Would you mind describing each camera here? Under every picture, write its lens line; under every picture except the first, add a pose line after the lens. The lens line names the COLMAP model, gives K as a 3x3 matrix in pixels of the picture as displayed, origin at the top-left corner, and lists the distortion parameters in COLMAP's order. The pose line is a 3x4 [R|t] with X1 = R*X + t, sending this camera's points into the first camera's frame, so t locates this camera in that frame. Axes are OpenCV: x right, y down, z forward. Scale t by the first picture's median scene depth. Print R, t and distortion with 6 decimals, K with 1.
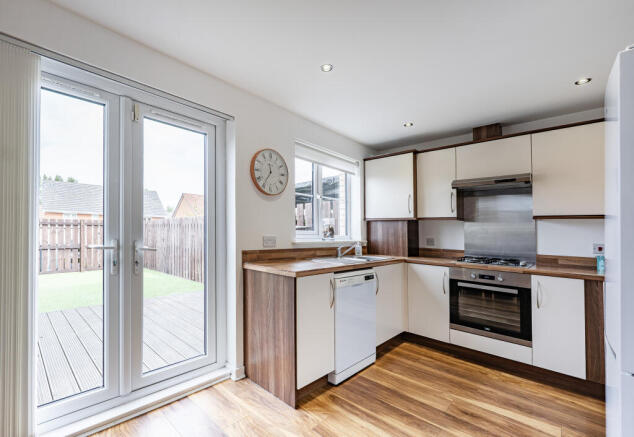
lens RADIAL K [[280.6, 0, 288.5], [0, 280.6, 218.5], [0, 0, 1]] dist [-0.003021, 0.000471]
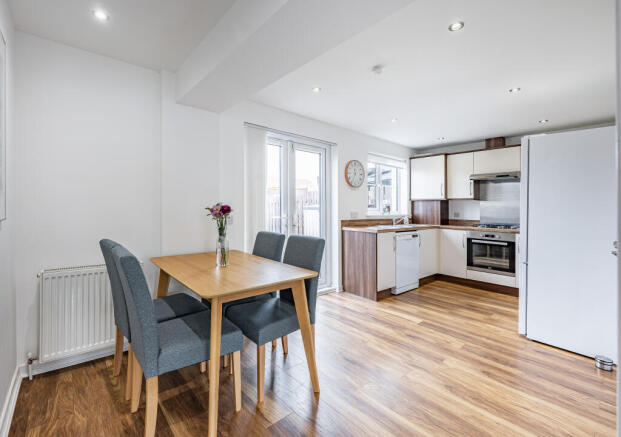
lens RADIAL K [[277.6, 0, 303.0], [0, 277.6, 206.9], [0, 0, 1]] dist [0.004144, -0.000801]
pose [[0.997176, -0.008578, -0.074610, -0.253170], [0.011842, 0.998987, 0.043413, -0.042445], [0.074162, -0.044174, 0.996267, -0.690970]]
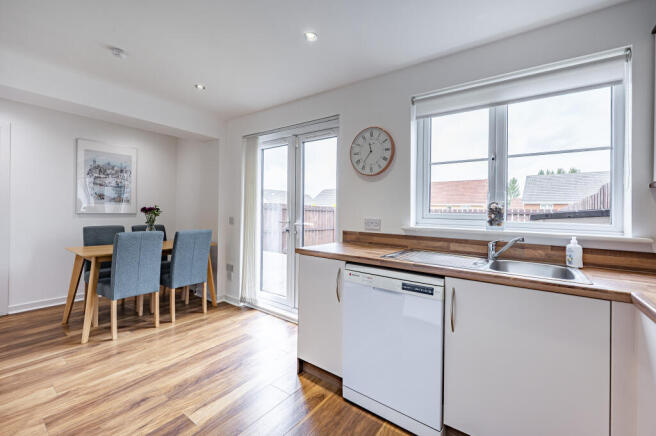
lens RADIAL K [[270.2, 0, 342.4], [0, 270.2, 213.4], [0, 0, 1]] dist [0.002196, -0.000569]
pose [[0.177237, -0.013923, -0.984070, 0.824975], [0.026645, 0.999601, -0.009343, 0.050982], [0.983807, -0.024565, 0.177538, 0.745752]]
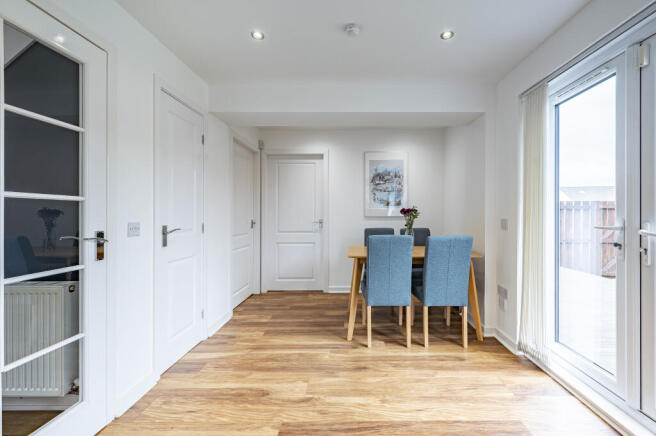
lens RADIAL K [[270.2, 0, 350.6], [0, 270.2, 218.3], [0, 0, 1]] dist [0.002196, -0.000569]
pose [[-0.705027, -0.010394, -0.709105, 0.420443], [0.016454, 0.999384, -0.031008, 0.060032], [0.708990, -0.033529, -0.704421, 0.721410]]
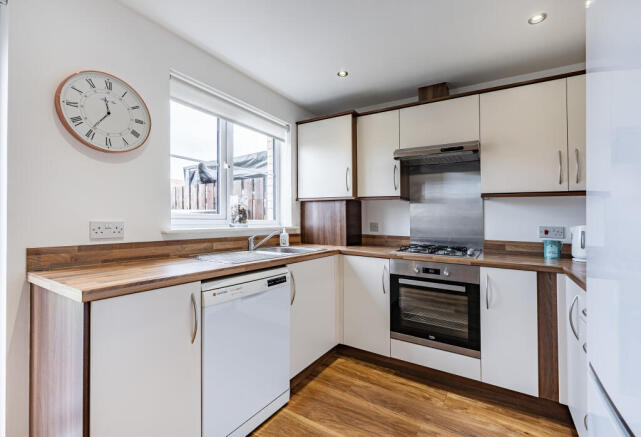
lens RADIAL K [[283.5, 0, 331.6], [0, 283.5, 203.1], [0, 0, 1]] dist [0.002846, 0.000128]
pose [[0.968796, 0.006692, 0.247767, 0.246086], [-0.004936, 0.999958, -0.007707, 0.026958], [-0.247809, 0.006243, 0.968789, 0.306683]]
